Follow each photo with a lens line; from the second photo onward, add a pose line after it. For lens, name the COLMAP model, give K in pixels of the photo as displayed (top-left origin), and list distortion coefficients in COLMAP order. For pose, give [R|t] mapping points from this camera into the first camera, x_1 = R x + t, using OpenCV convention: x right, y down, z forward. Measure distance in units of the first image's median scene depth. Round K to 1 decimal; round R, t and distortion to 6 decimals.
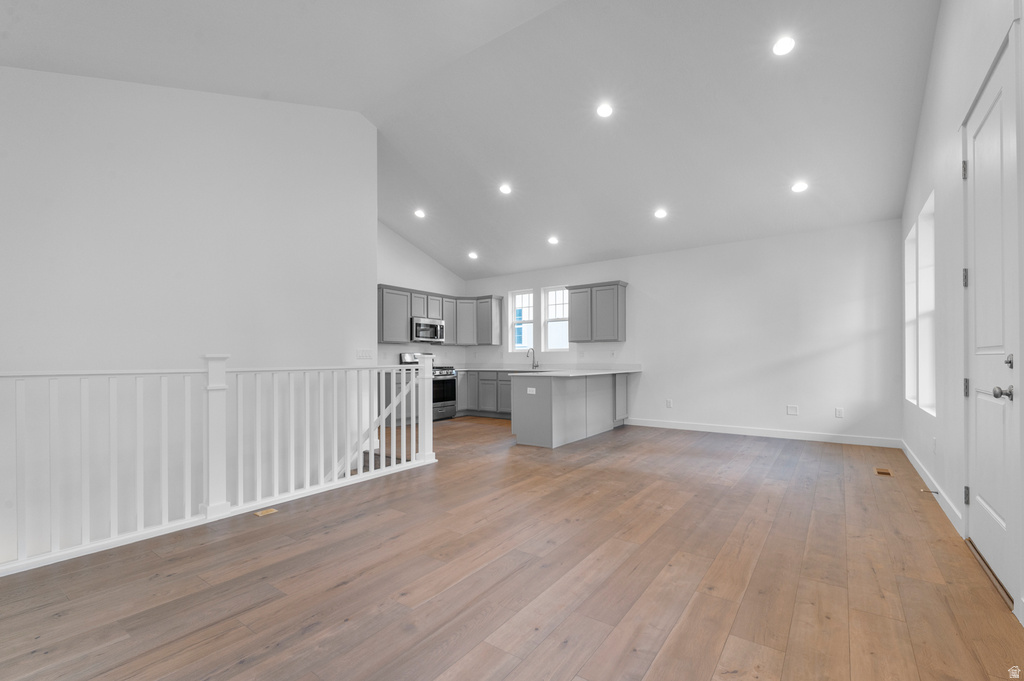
lens RADIAL K [[441.6, 0, 509.0], [0, 441.6, 361.1], [0, 0, 1]] dist [-0.003992, -0.000055]
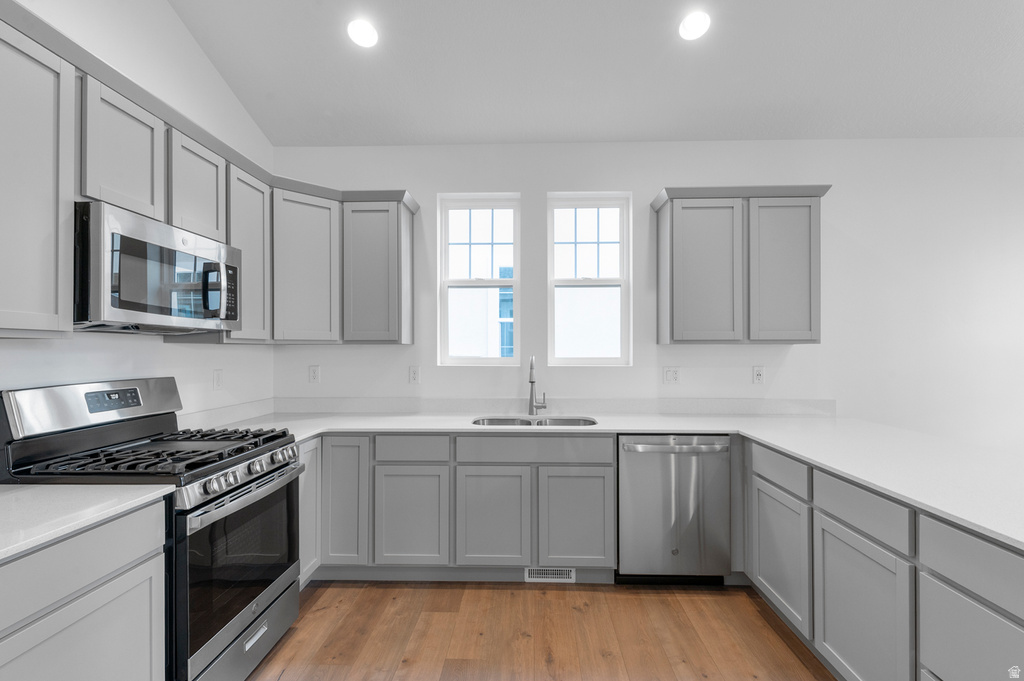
lens RADIAL K [[480.1, 0, 510.7], [0, 480.1, 346.0], [0, 0, 1]] dist [0.017238, -0.000462]
pose [[0.819135, 0.007212, 0.573555, -0.198451], [0.000279, 0.999916, -0.012972, -0.035933], [-0.573601, 0.010786, 0.819064, 0.754404]]
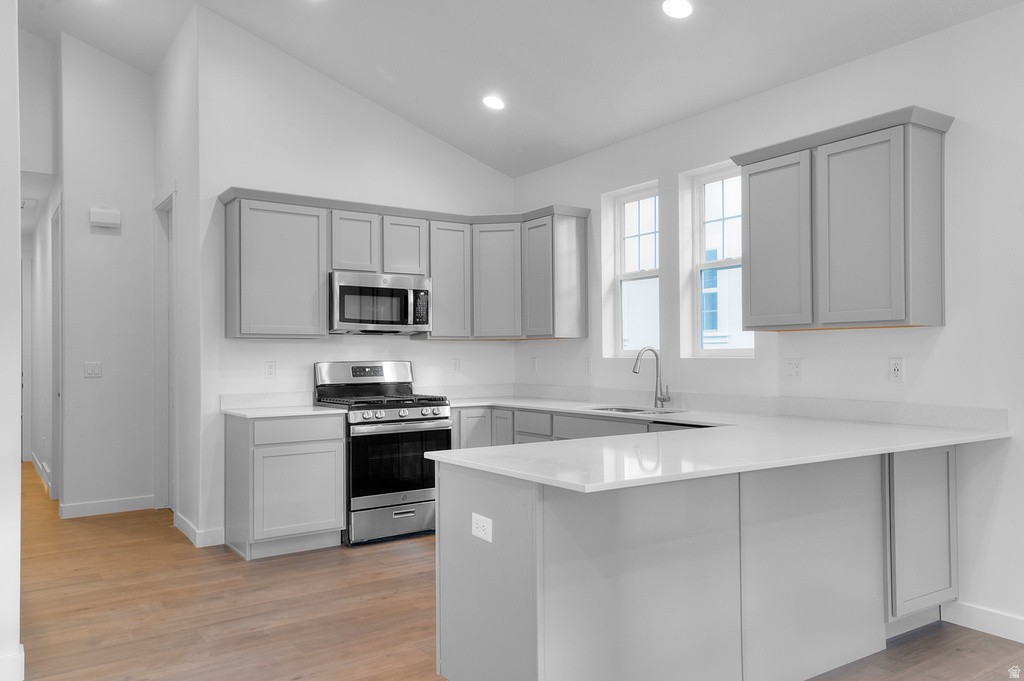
lens RADIAL K [[765.3, 0, 511.1], [0, 765.3, 348.0], [0, 0, 1]] dist [0.047753, 0.004001]
pose [[0.945903, -0.004281, -0.324422, 0.157038], [0.000511, 0.999931, -0.011705, -0.024071], [0.324450, 0.010906, 0.945840, 0.421912]]
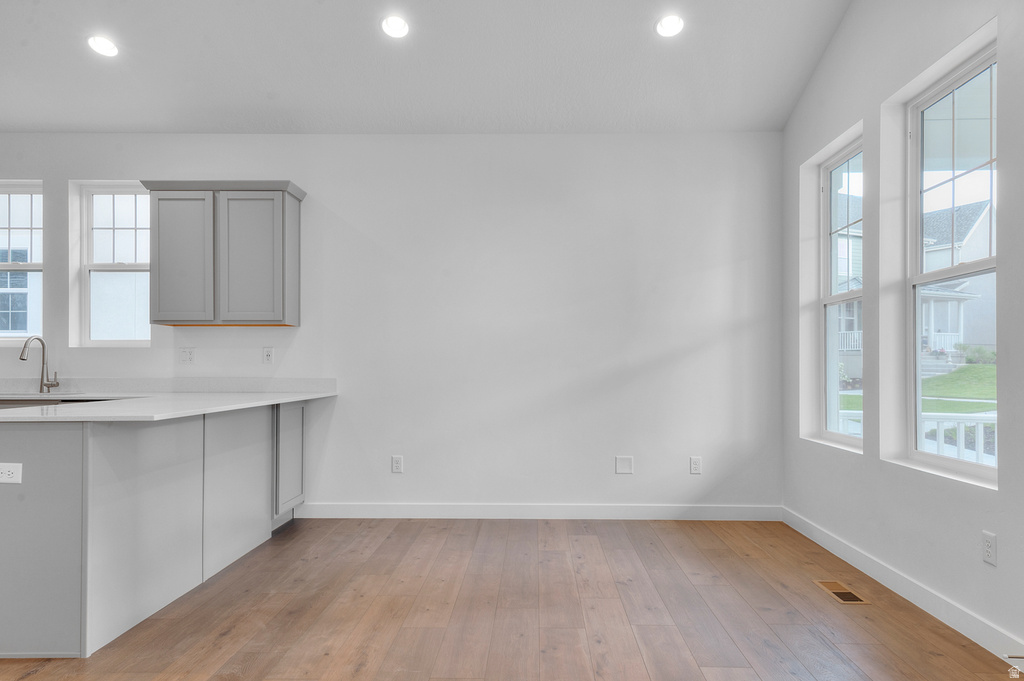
lens RADIAL K [[695.1, 0, 520.2], [0, 695.1, 359.0], [0, 0, 1]] dist [0.032124, 0.000508]
pose [[0.813677, 0.012152, 0.581191, 0.040762], [-0.001997, 0.999834, -0.018111, -0.000806], [-0.581314, 0.013576, 0.813566, 0.303072]]
